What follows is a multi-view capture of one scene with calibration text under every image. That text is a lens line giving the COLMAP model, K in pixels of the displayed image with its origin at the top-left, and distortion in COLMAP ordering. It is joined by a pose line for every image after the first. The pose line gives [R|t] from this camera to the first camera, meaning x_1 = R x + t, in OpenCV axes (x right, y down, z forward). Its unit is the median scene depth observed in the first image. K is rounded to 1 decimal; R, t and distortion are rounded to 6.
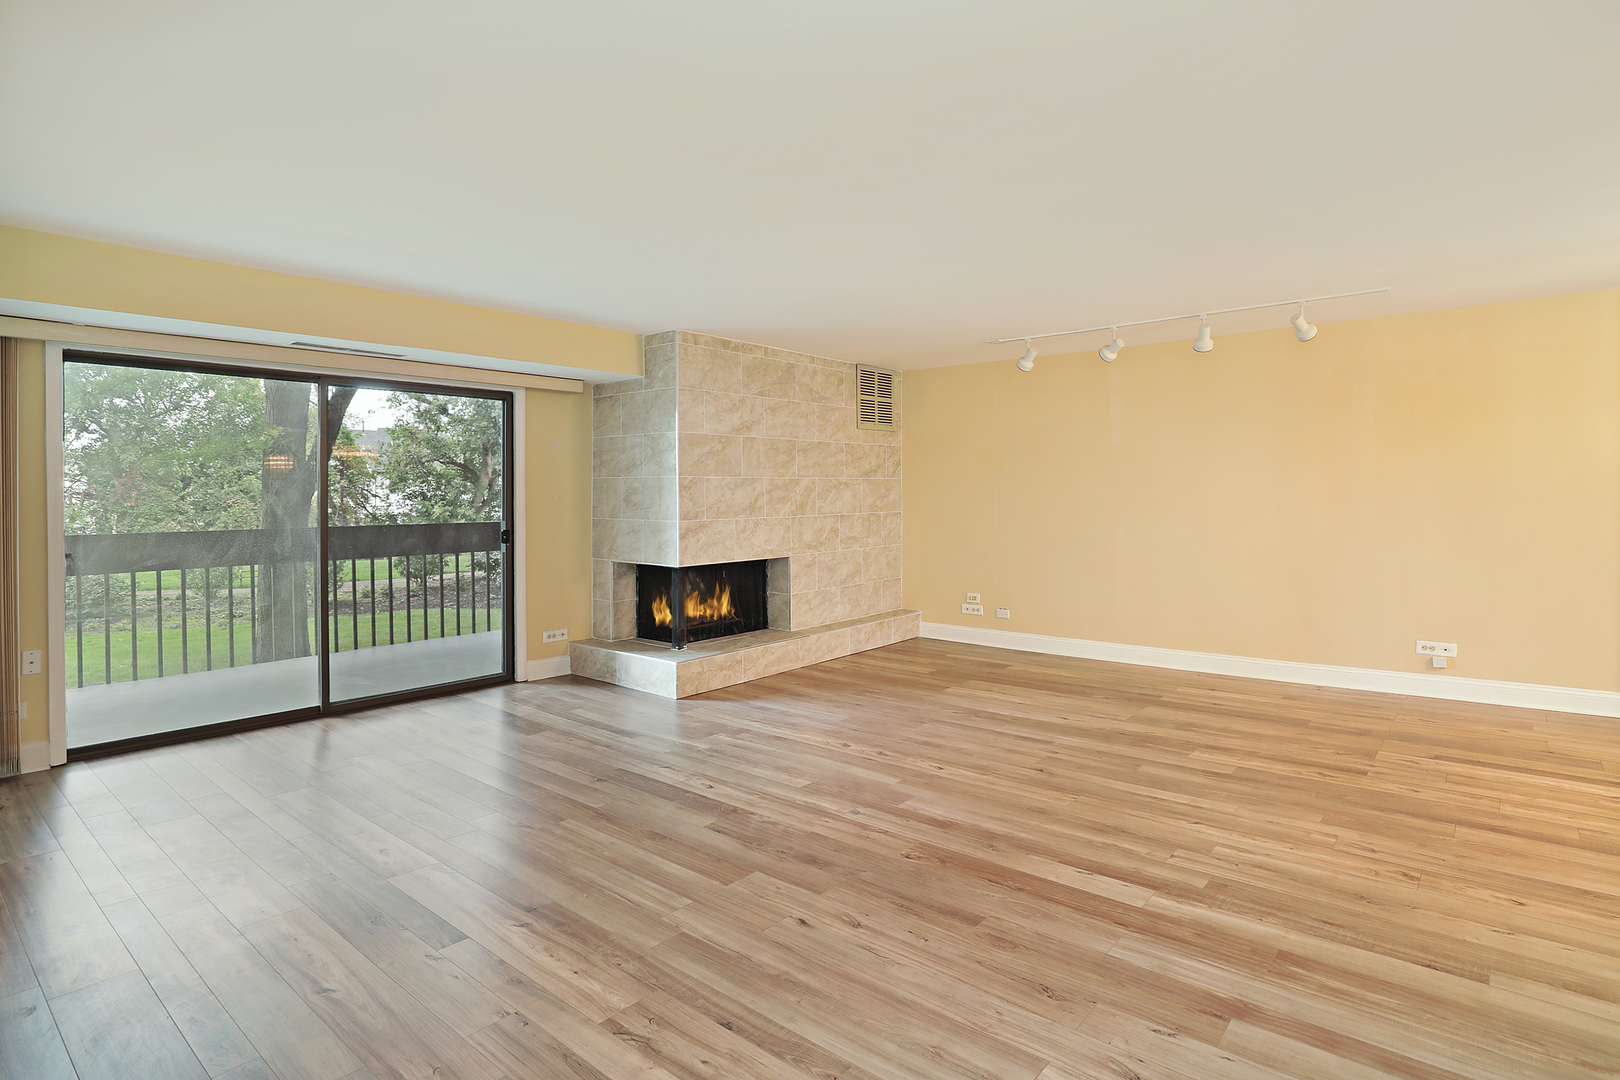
lens RADIAL K [[831.7, 0, 810.0], [0, 831.7, 540.0], [0, 0, 1]] dist [-0.017631, 0.002238]
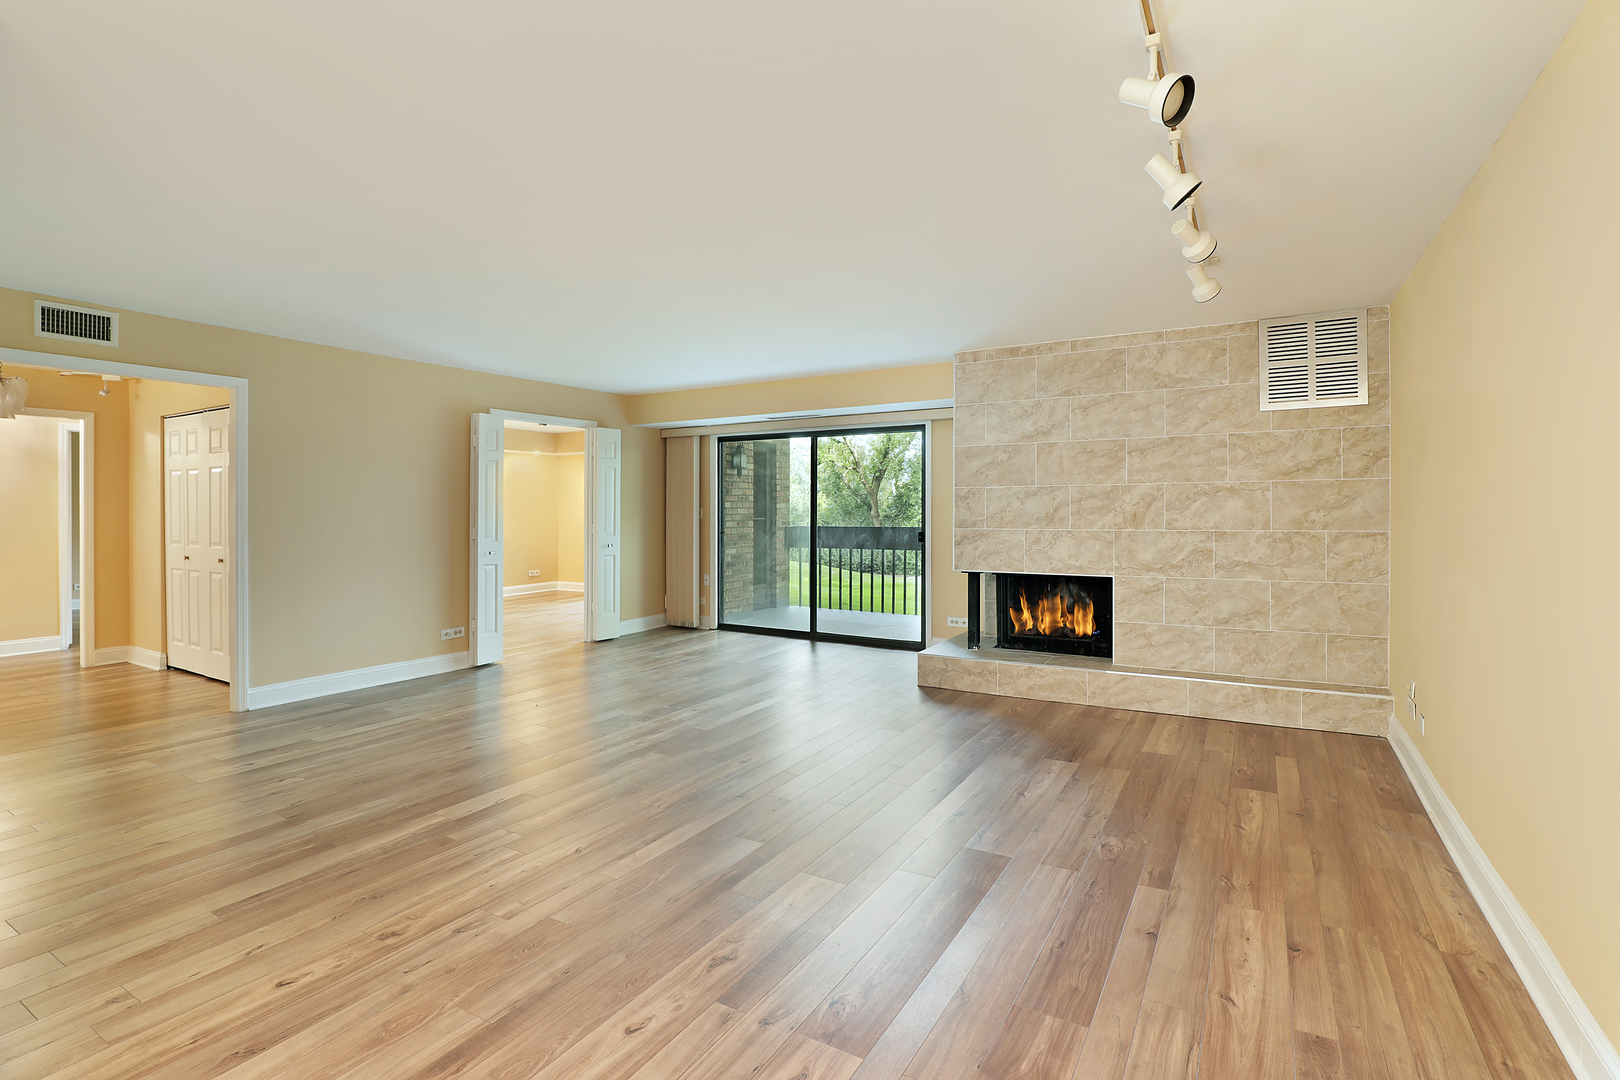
lens RADIAL K [[763.1, 0, 810.0], [0, 763.1, 540.0], [0, 0, 1]] dist [-0.020105, -0.000444]
pose [[0.163608, 0.044717, -0.985511, 0.872967], [-0.053749, 0.997892, 0.036355, -0.037105], [0.985060, 0.047022, 0.165667, 0.713144]]
